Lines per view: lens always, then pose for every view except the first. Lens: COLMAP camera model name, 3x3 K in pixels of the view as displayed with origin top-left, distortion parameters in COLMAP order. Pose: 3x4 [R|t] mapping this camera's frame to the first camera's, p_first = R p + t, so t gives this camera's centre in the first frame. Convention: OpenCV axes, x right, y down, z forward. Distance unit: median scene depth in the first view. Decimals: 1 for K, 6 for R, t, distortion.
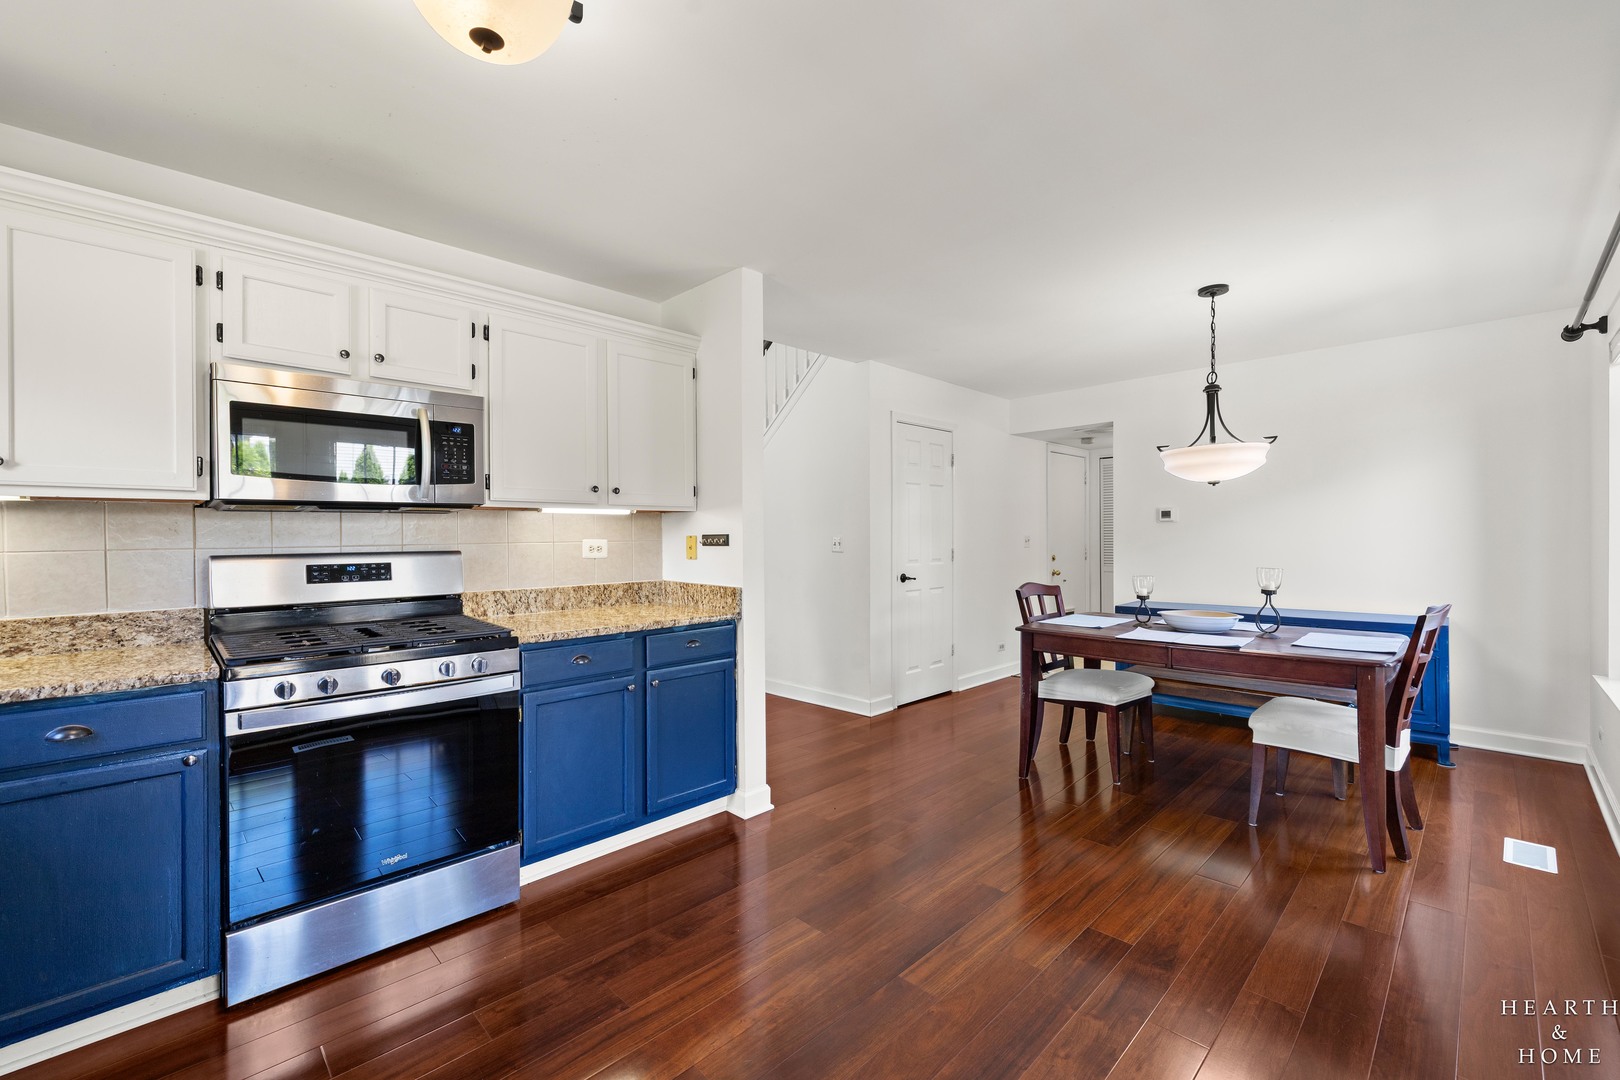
lens RADIAL K [[687.3, 0, 806.3], [0, 687.3, 533.4], [0, 0, 1]] dist [0.000973, -0.000052]
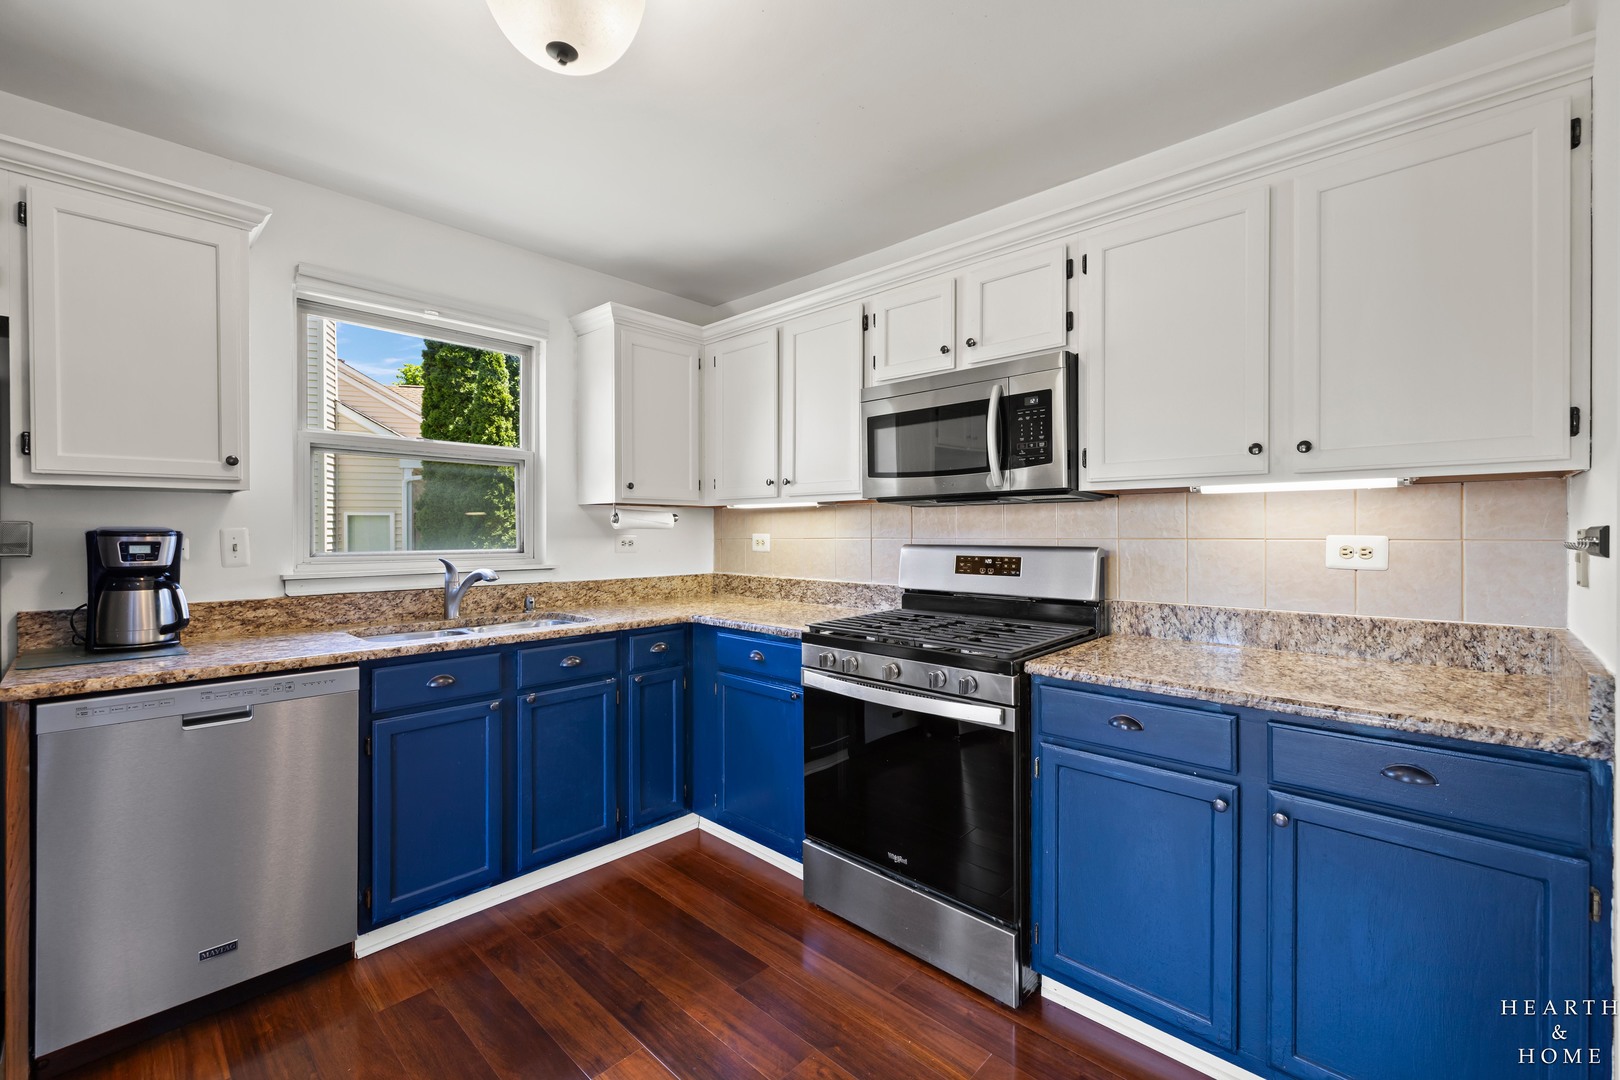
lens RADIAL K [[687.3, 0, 806.3], [0, 687.3, 533.4], [0, 0, 1]] dist [0.000973, -0.000052]
pose [[0.015351, 0.007785, -0.999852, 0.309798], [0.001387, 0.999969, 0.007807, 0.002762], [0.999881, -0.001507, 0.015340, 0.696228]]
